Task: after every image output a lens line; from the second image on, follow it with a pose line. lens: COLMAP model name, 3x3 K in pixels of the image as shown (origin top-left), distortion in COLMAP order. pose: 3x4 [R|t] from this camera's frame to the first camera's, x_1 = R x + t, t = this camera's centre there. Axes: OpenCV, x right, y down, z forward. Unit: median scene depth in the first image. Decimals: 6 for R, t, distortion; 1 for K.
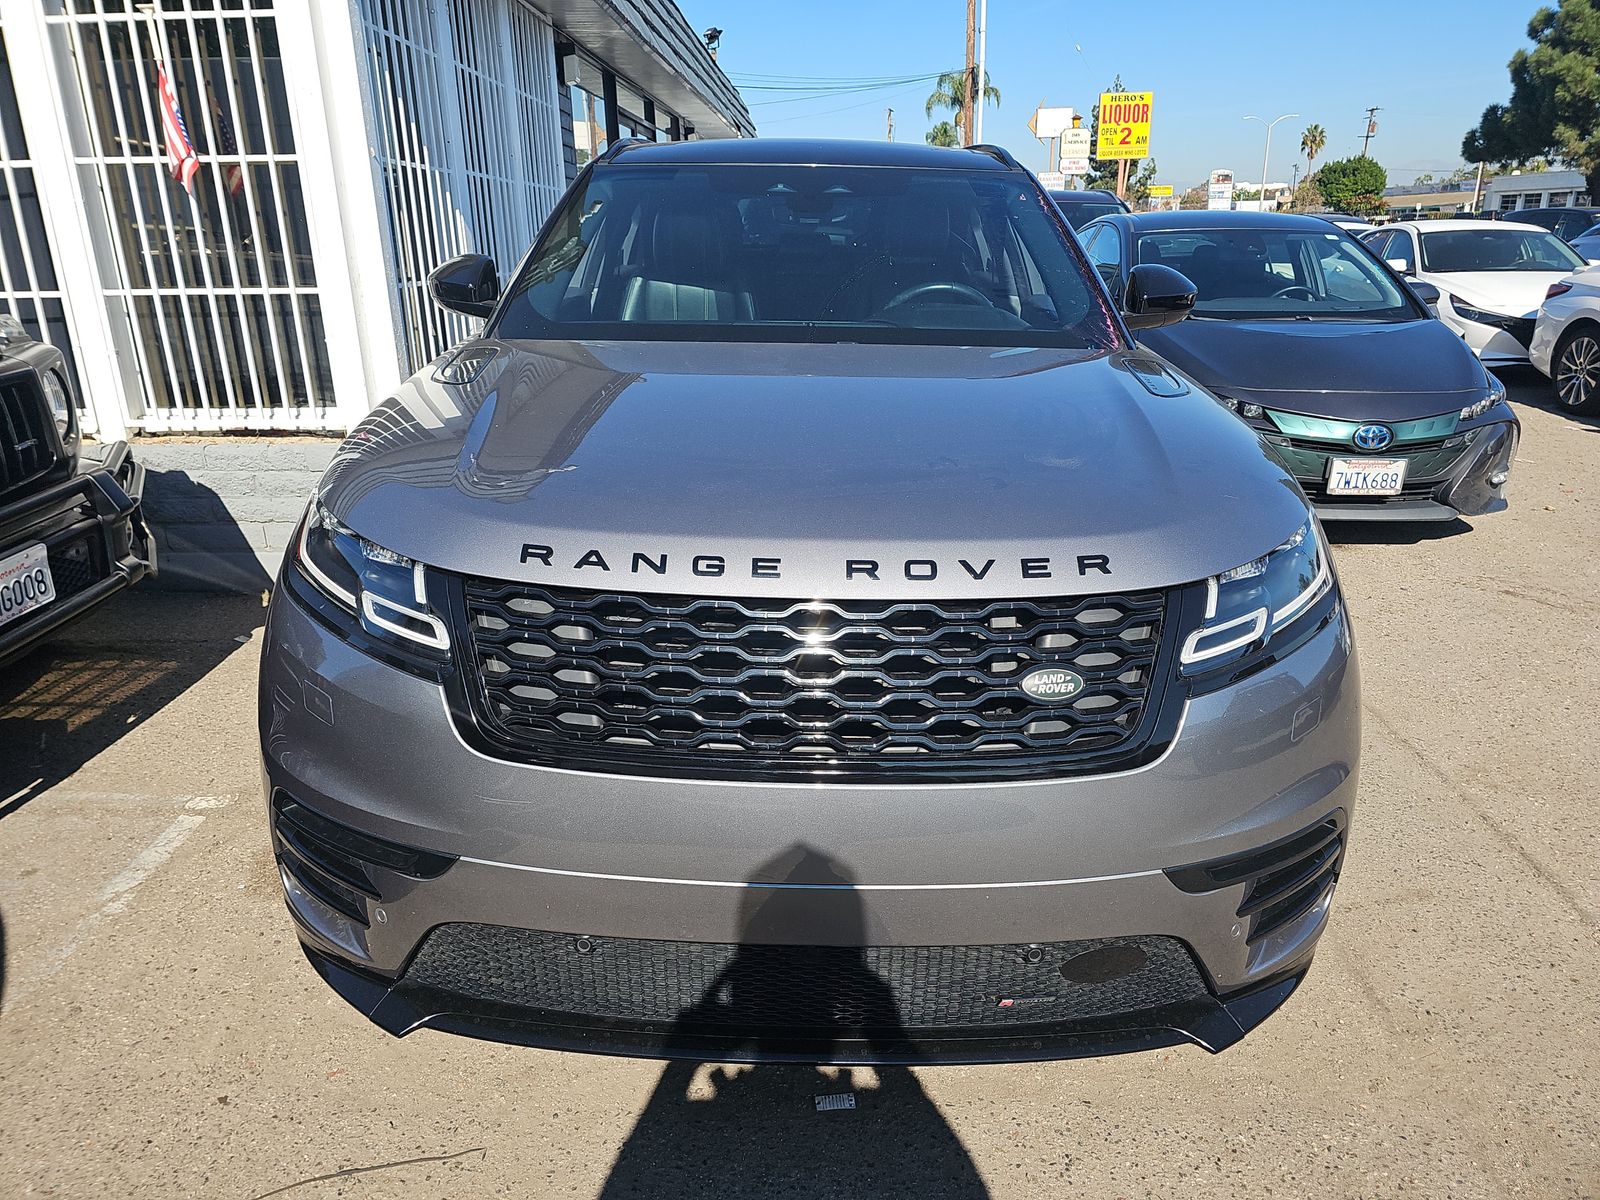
lens RADIAL K [[1012.1, 0, 837.6], [0, 1012.1, 606.7], [0, 0, 1]] dist [0.043534, -0.039453]
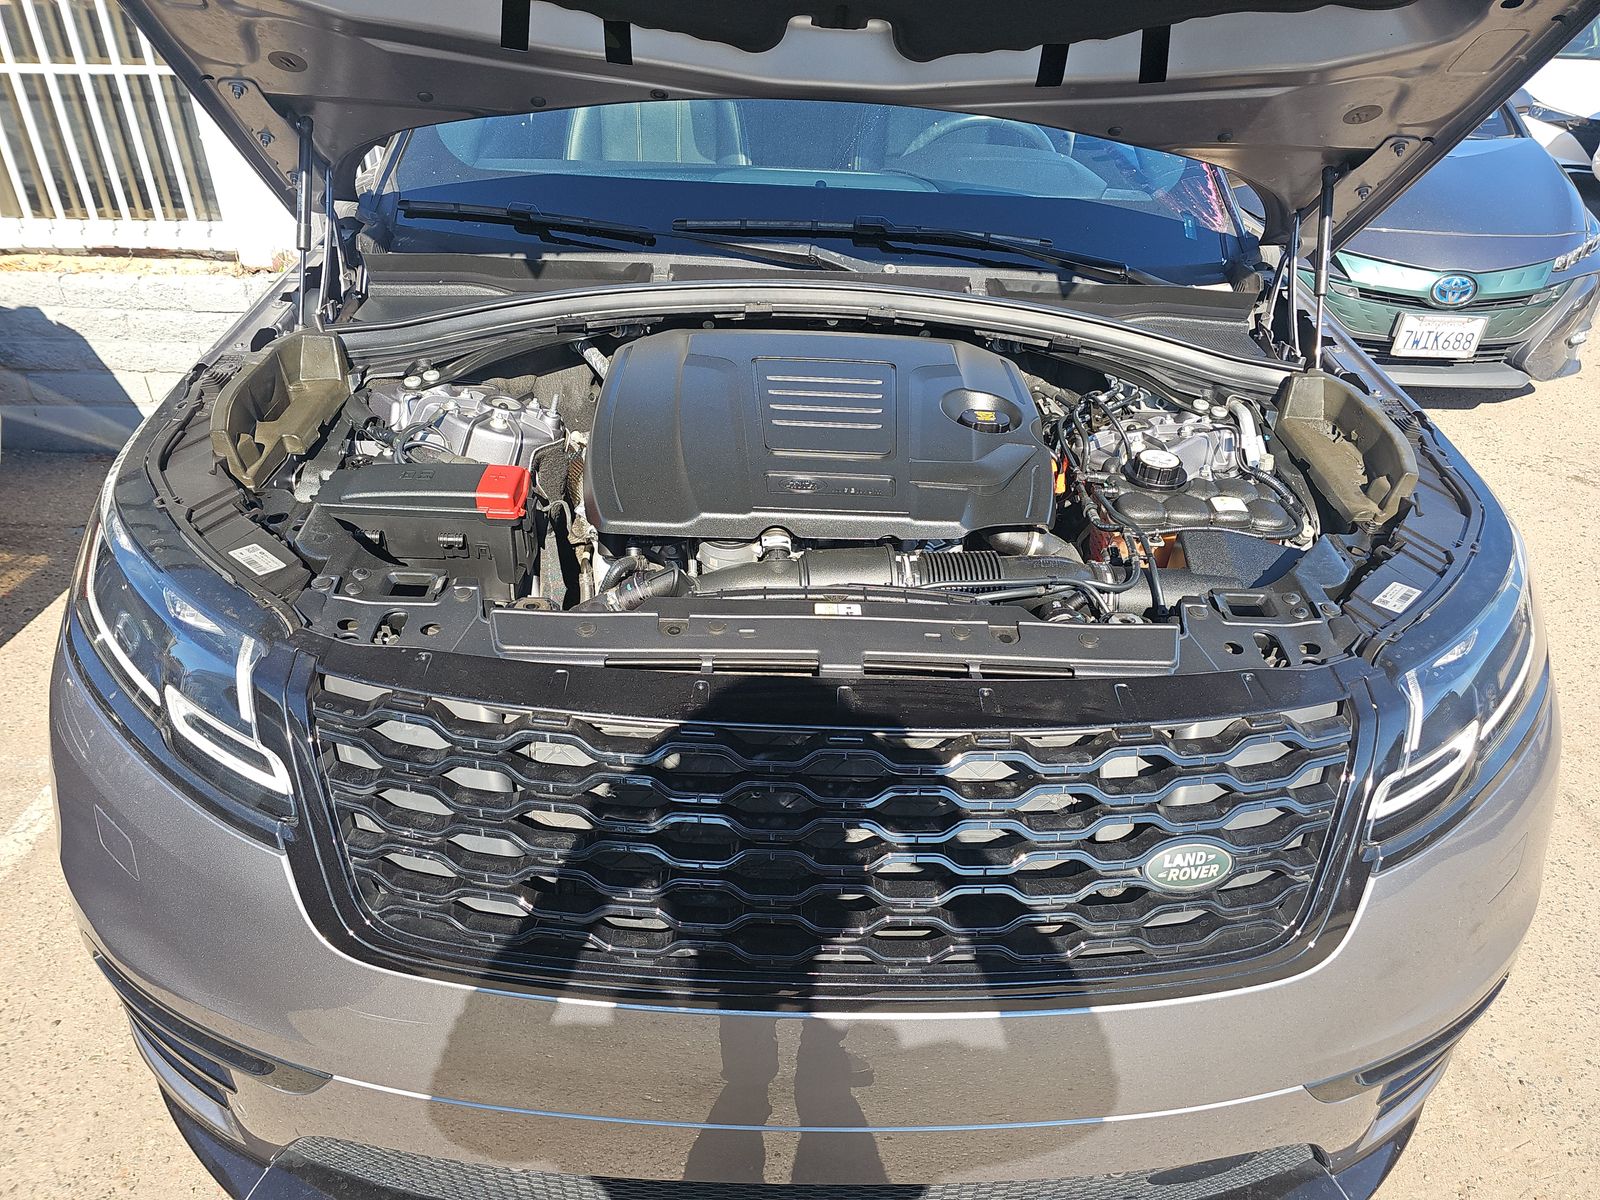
lens RADIAL K [[1012.1, 0, 837.6], [0, 1012.1, 606.7], [0, 0, 1]] dist [0.043534, -0.039453]
pose [[0.999339, 0.023871, 0.027403, -0.017531], [-0.029044, 0.977829, 0.207383, -0.084300], [-0.021845, -0.208042, 0.977876, 0.134158]]
